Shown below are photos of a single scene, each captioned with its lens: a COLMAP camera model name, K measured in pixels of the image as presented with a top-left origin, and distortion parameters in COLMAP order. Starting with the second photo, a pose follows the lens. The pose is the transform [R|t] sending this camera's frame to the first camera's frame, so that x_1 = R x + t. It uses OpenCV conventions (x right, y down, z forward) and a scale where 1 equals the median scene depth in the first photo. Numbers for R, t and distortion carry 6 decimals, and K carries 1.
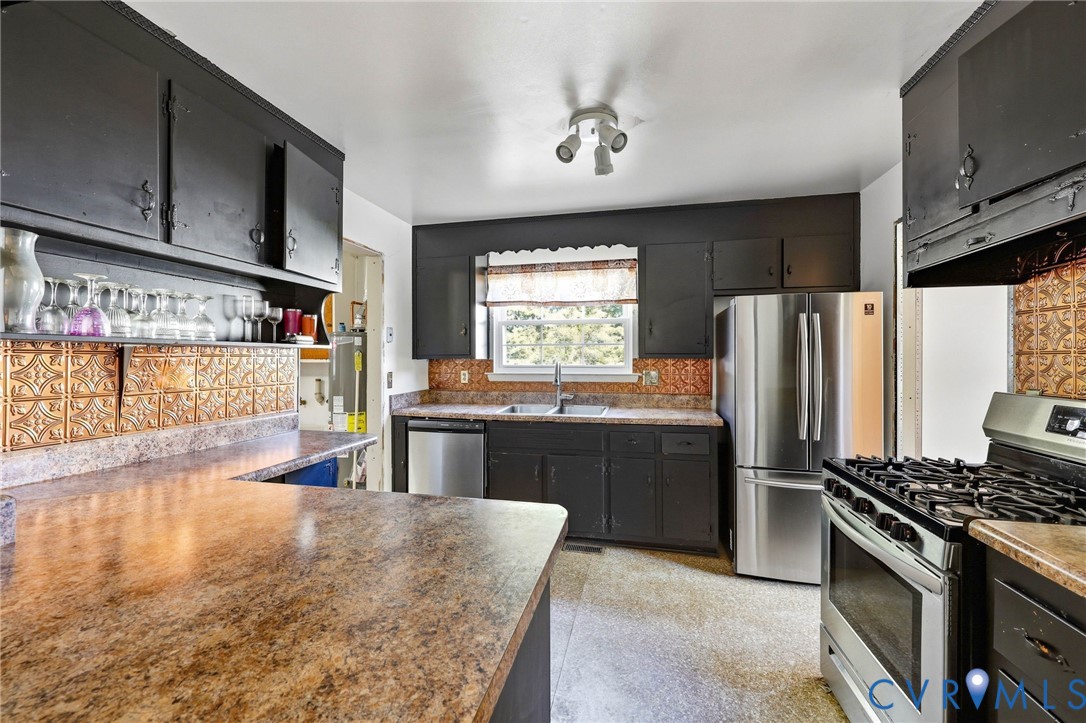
lens RADIAL K [[451.4, 0, 538.1], [0, 451.4, 359.4], [0, 0, 1]] dist [0.002199, 0.000057]
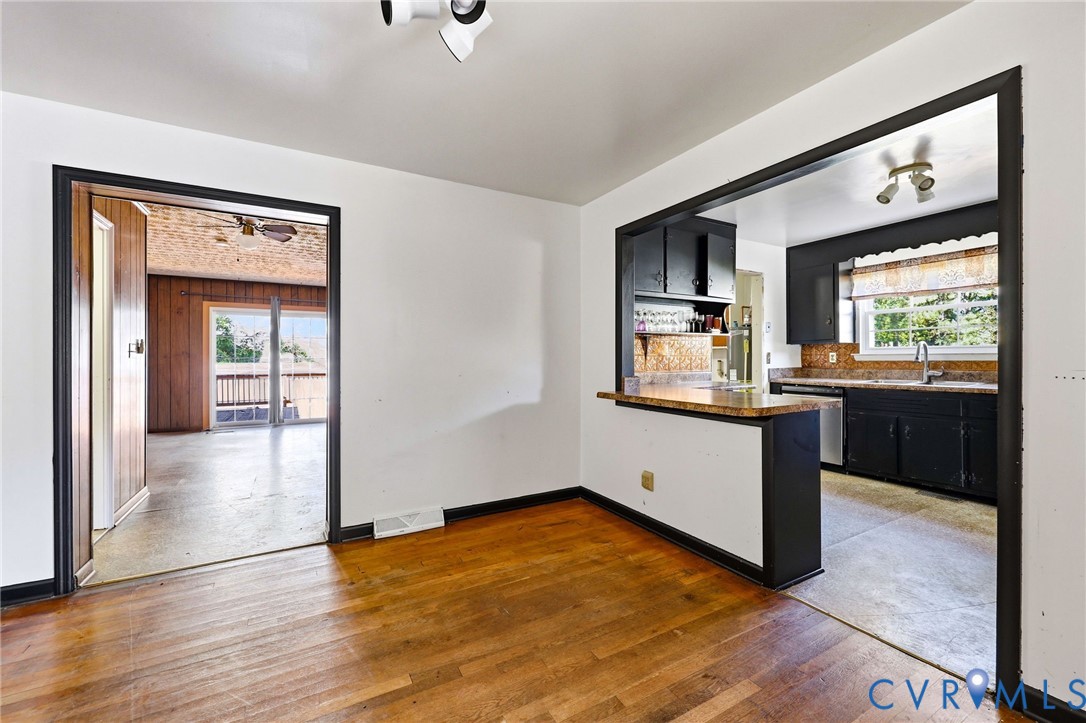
lens RADIAL K [[436.4, 0, 539.5], [0, 436.4, 358.5], [0, 0, 1]] dist [0.000728, 0.000010]
pose [[0.675009, -0.001433, -0.737808, 0.234337], [0.002375, 0.999997, 0.000230, 0.049283], [0.737806, -0.001908, 0.675011, -0.548366]]
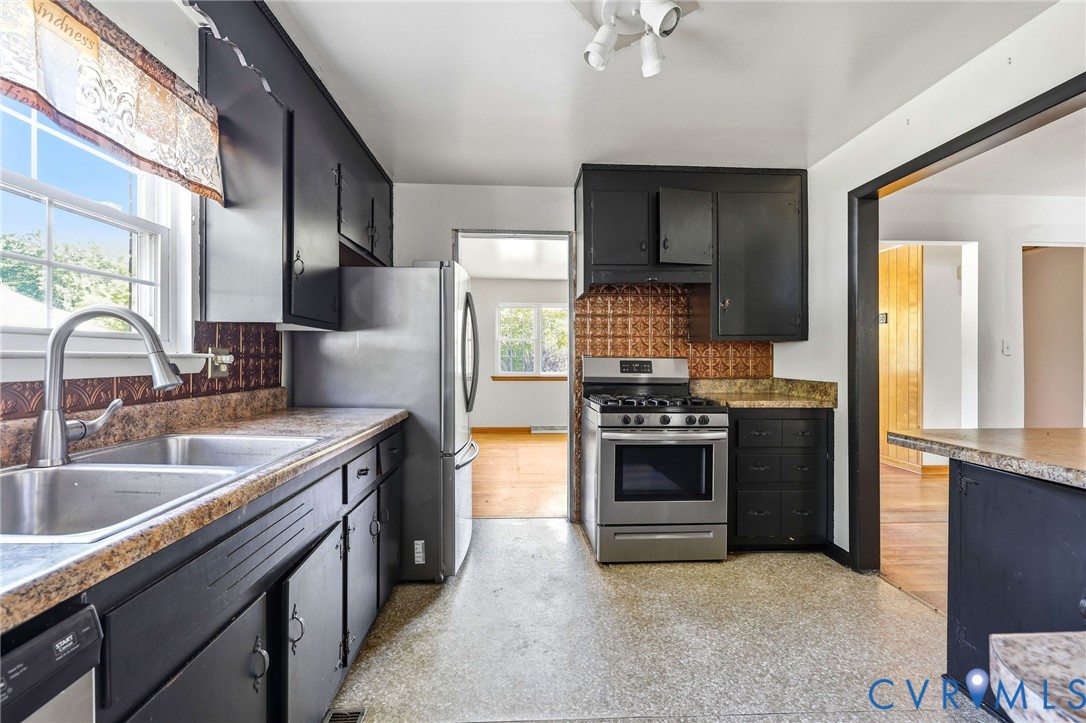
lens RADIAL K [[436.4, 0, 539.5], [0, 436.4, 358.5], [0, 0, 1]] dist [0.000728, 0.000010]
pose [[-0.265725, 0.000544, 0.964049, -0.352961], [0.000698, 1.000000, -0.000372, 0.042029], [-0.964049, 0.000574, -0.265725, 0.890561]]
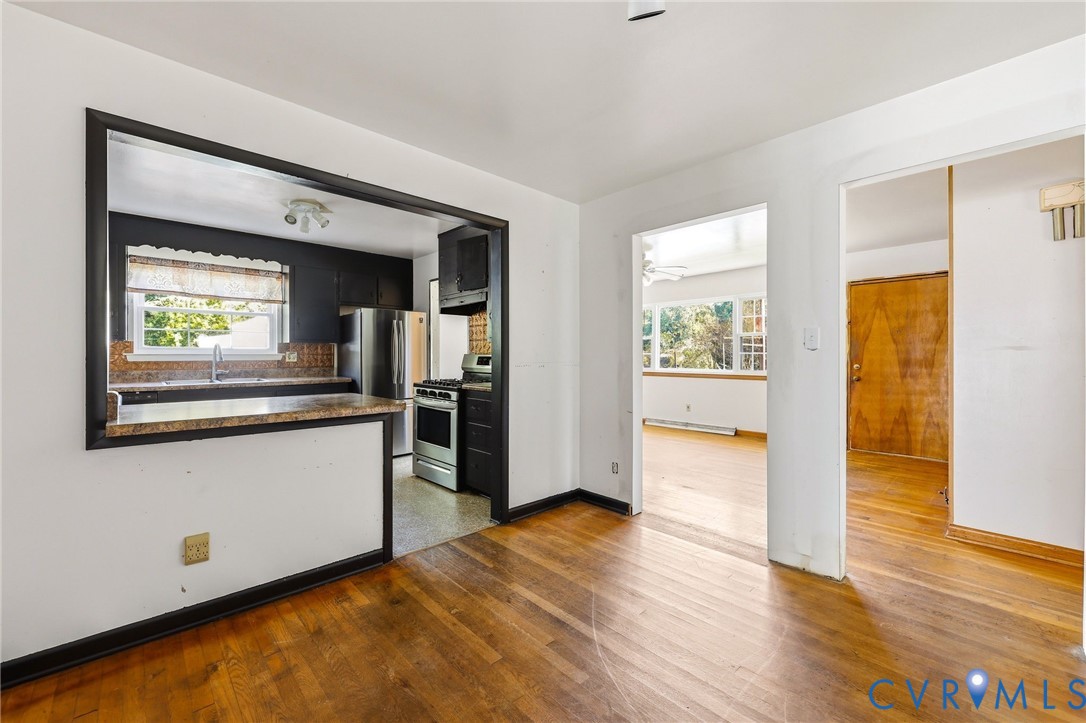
lens RADIAL K [[438.4, 0, 534.5], [0, 438.4, 356.7], [0, 0, 1]] dist [-0.000266, 0.000022]
pose [[0.561789, -0.001048, 0.827280, -0.528923], [0.001408, 0.999999, 0.000311, 0.047148], [-0.827280, 0.000991, 0.561790, -0.471561]]
